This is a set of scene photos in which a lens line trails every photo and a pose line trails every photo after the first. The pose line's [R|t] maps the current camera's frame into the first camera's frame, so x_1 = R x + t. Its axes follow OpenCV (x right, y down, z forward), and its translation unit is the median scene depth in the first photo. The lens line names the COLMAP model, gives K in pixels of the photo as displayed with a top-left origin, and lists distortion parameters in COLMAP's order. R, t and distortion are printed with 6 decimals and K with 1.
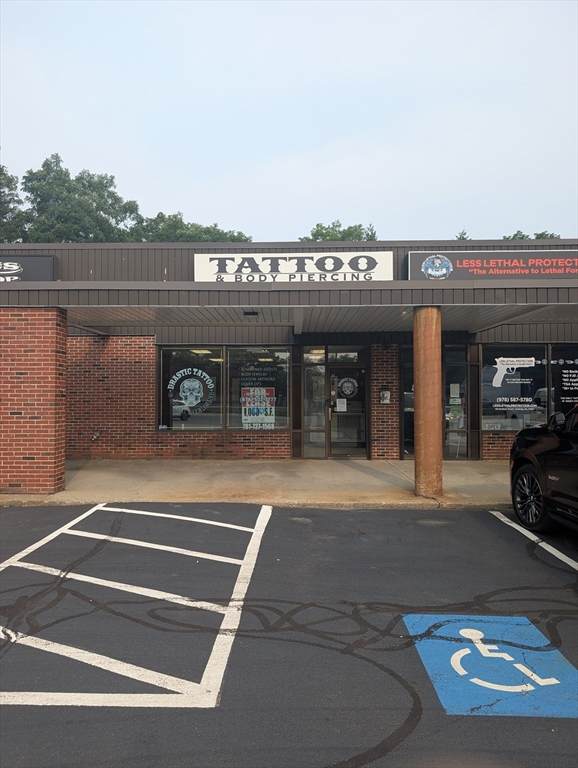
lens RADIAL K [[533.5, 0, 289.0], [0, 533.5, 383.6], [0, 0, 1]] dist [0.025232, -0.001119]
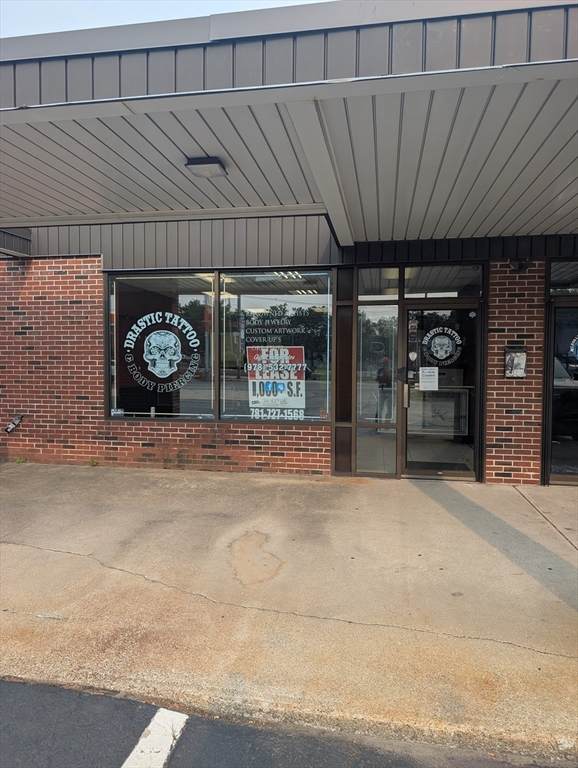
lens RADIAL K [[533.5, 0, 285.5], [0, 533.5, 385.4], [0, 0, 1]] dist [0.025232, -0.001119]
pose [[0.985361, 0.014624, -0.169855, 0.048339], [-0.002007, 0.997240, 0.074218, 0.007231], [0.170472, -0.072791, 0.982670, 0.448093]]
